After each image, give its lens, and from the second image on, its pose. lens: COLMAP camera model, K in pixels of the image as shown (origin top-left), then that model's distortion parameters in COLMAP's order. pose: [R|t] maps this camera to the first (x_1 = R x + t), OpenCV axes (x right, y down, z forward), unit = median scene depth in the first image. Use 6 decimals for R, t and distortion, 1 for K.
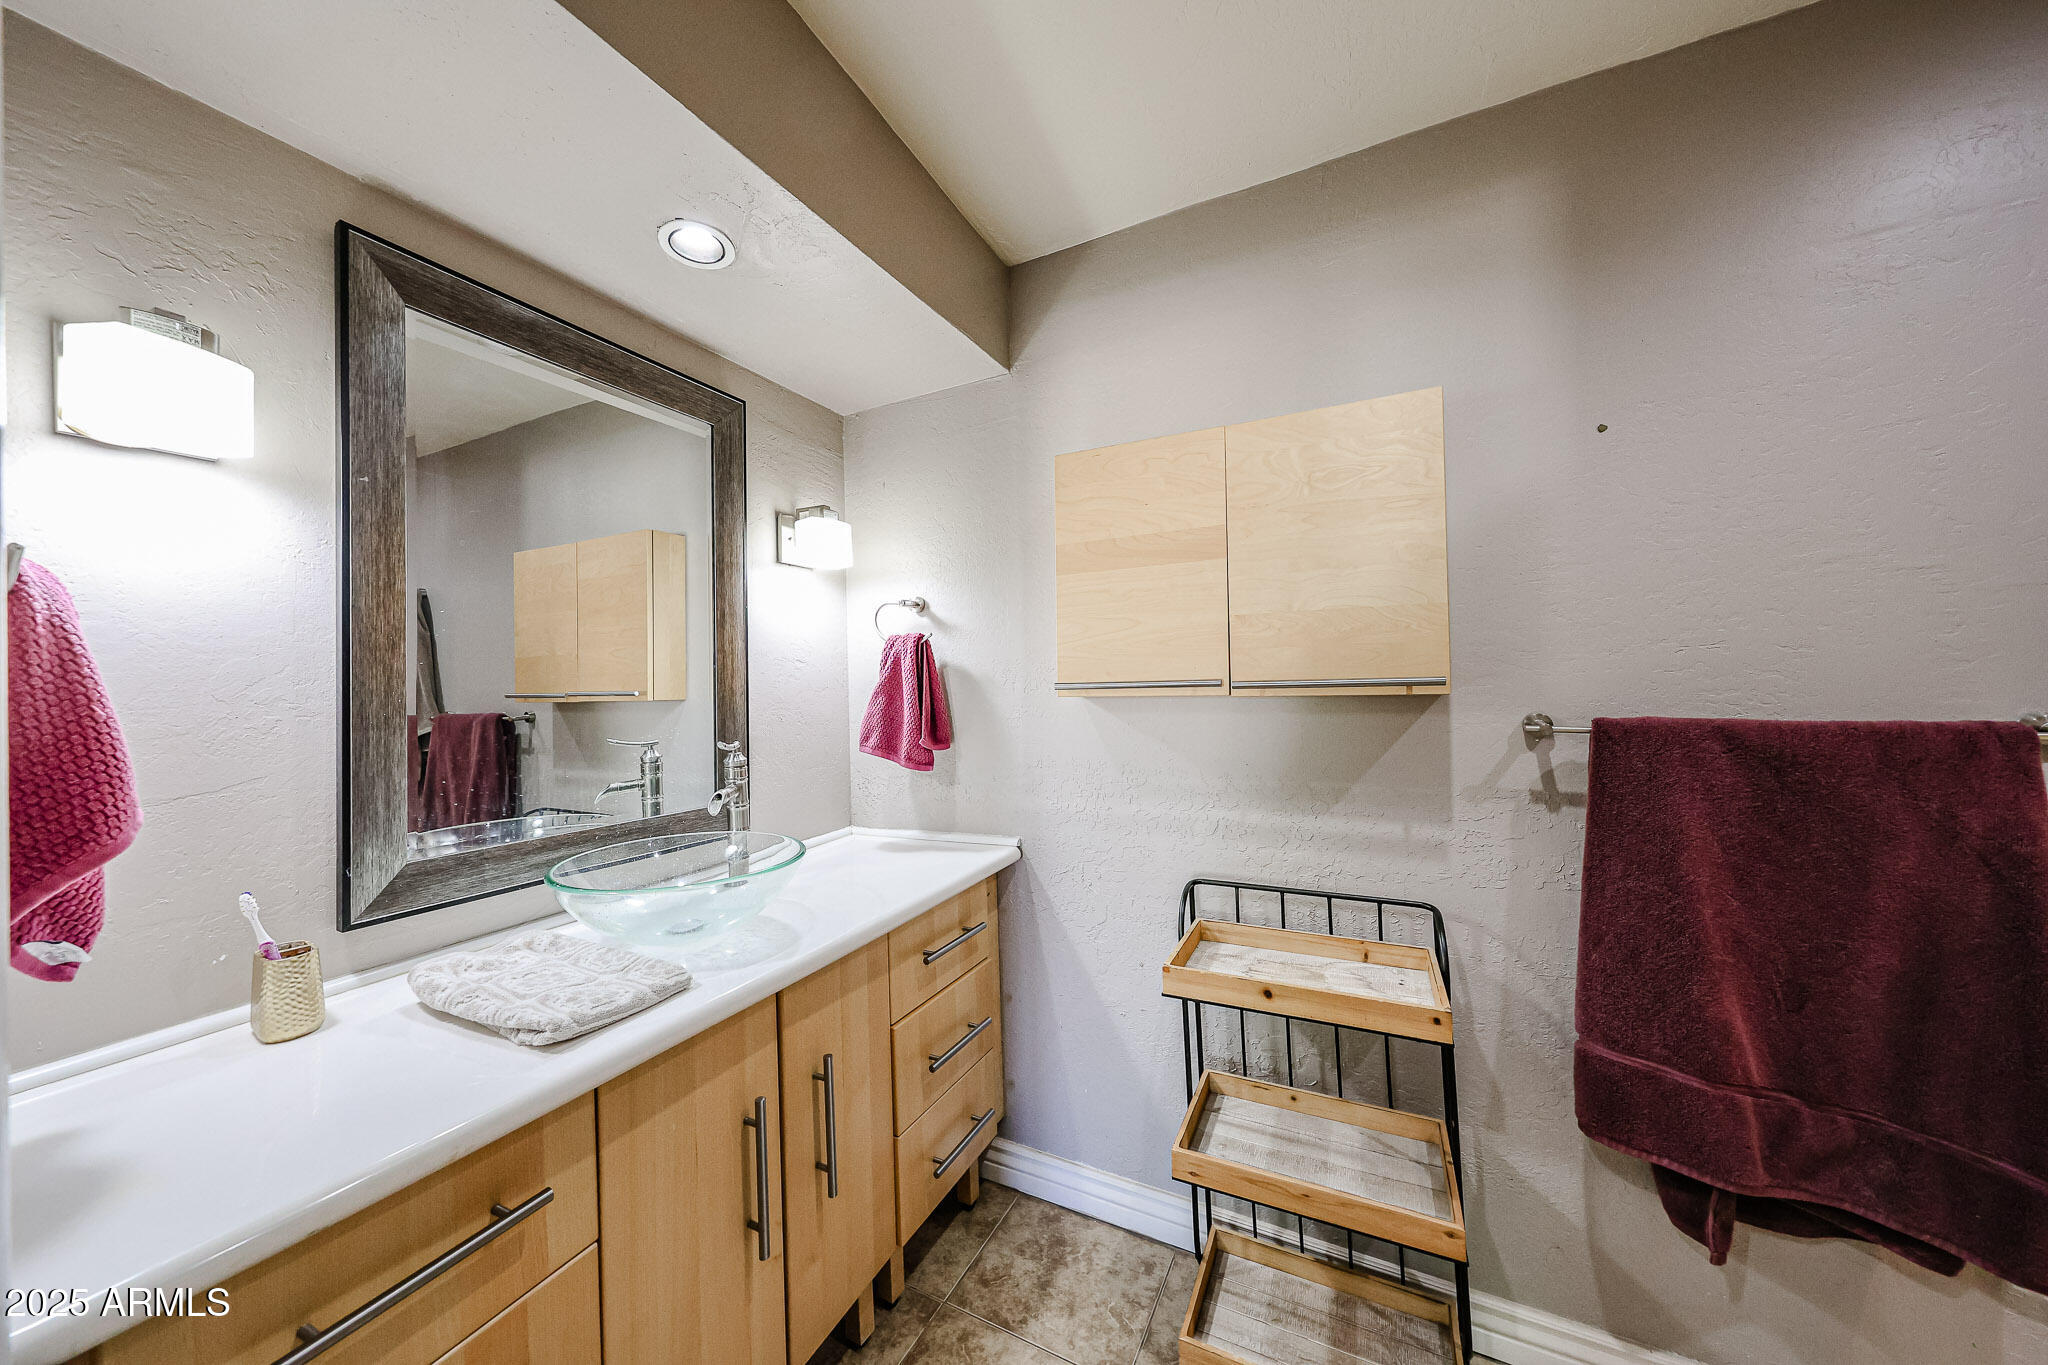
lens RADIAL K [[672.5, 0, 1017.4], [0, 672.5, 679.4], [0, 0, 1]] dist [0.001371, 0.000257]
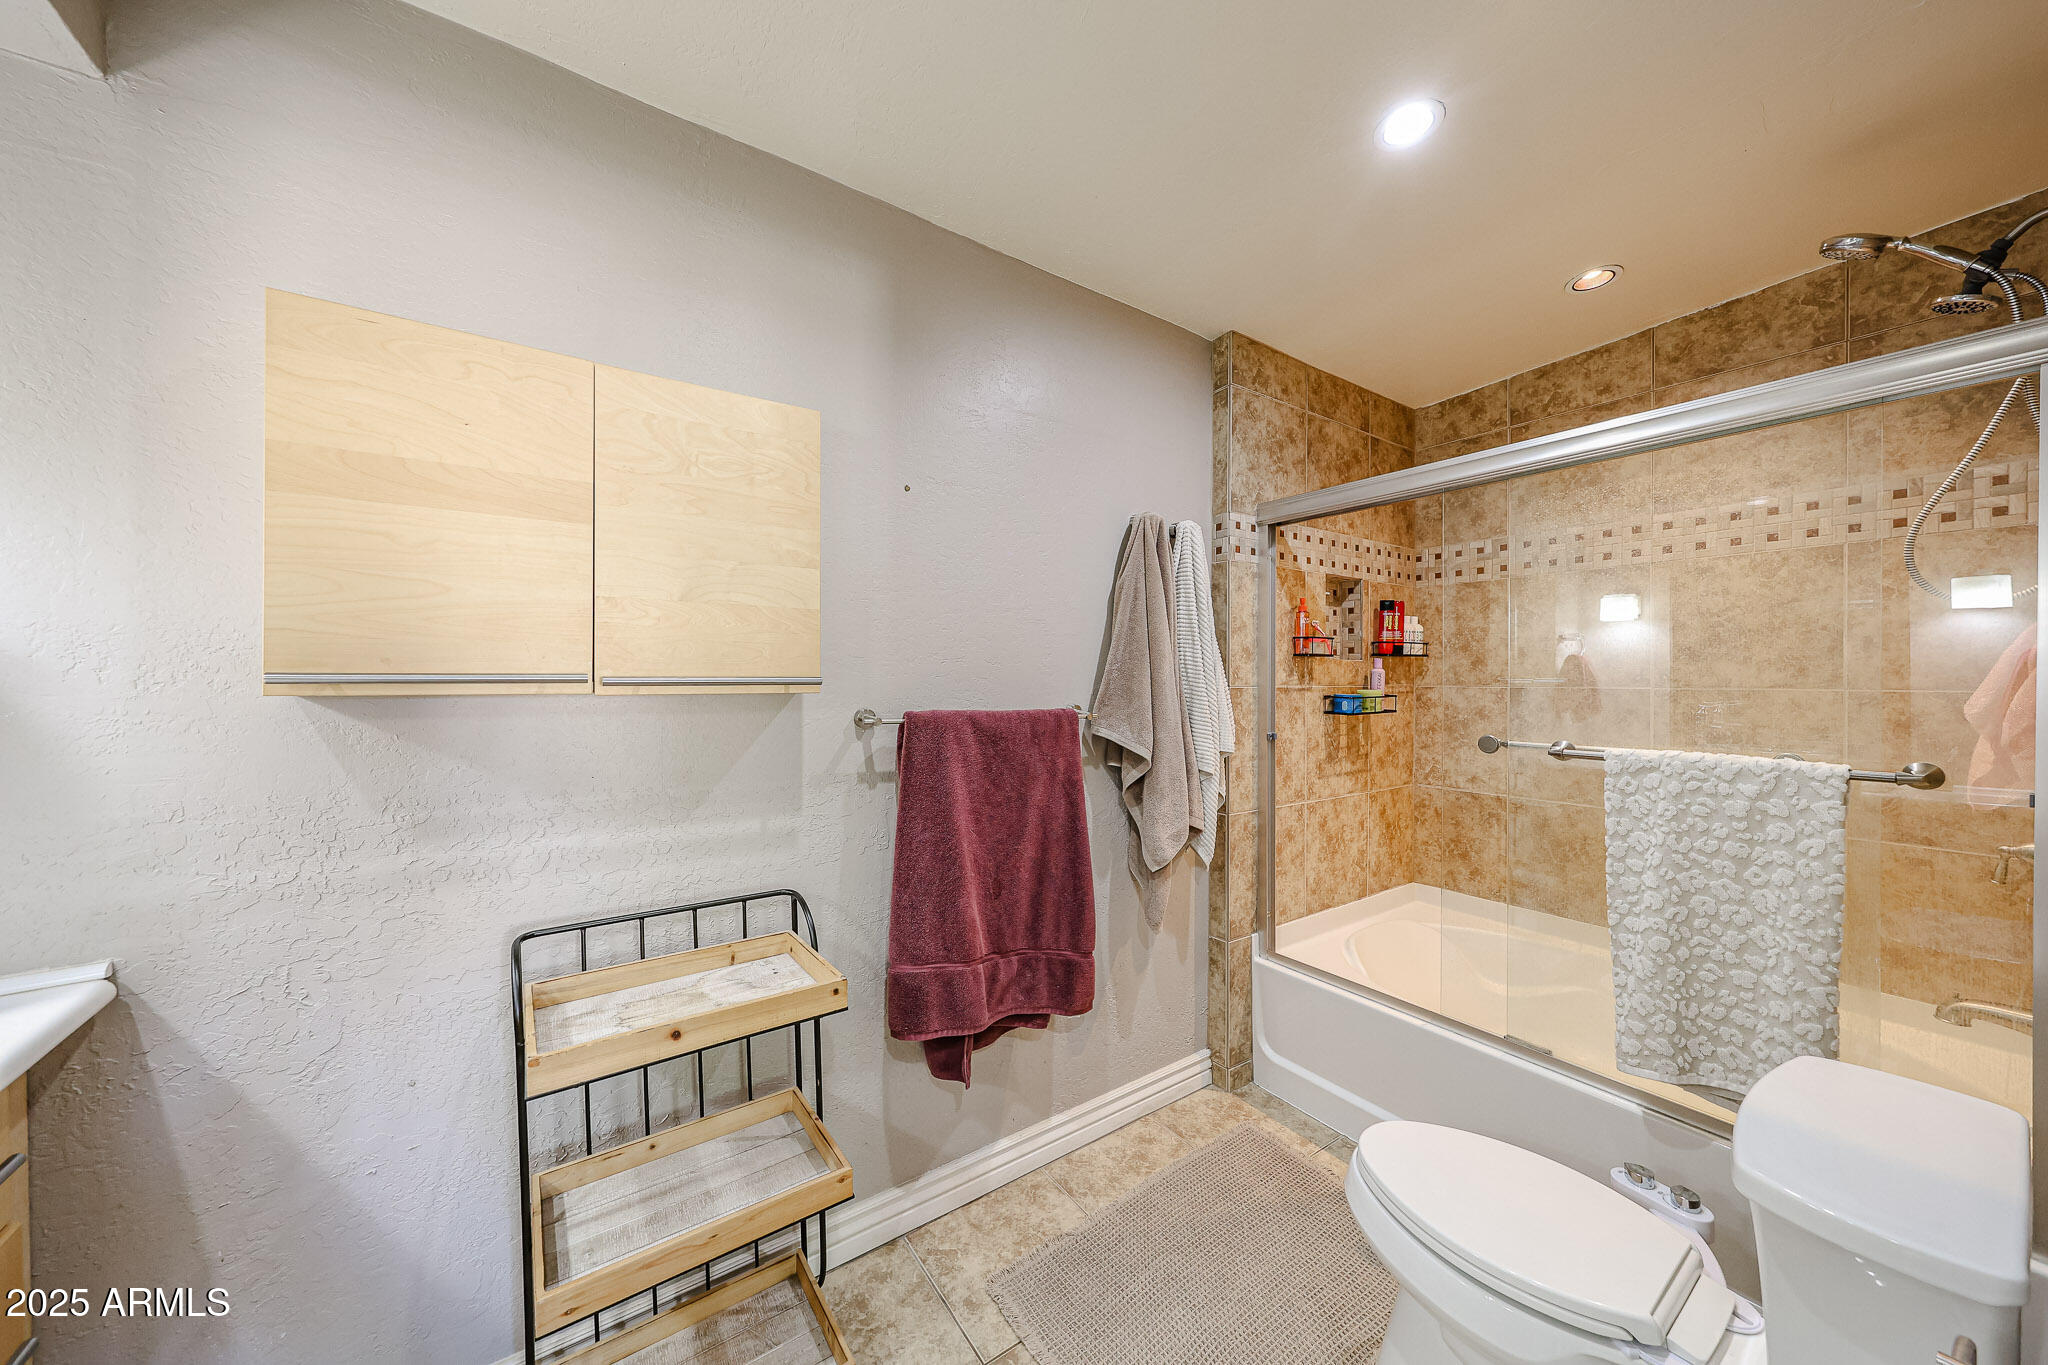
lens RADIAL K [[686.5, 0, 1017.5], [0, 686.5, 679.0], [0, 0, 1]] dist [0.001339, 0.000110]
pose [[0.496848, 0.019030, 0.867629, -0.160857], [-0.023057, 0.999696, -0.008723, 0.001574], [-0.867531, -0.015671, 0.497136, 0.150119]]
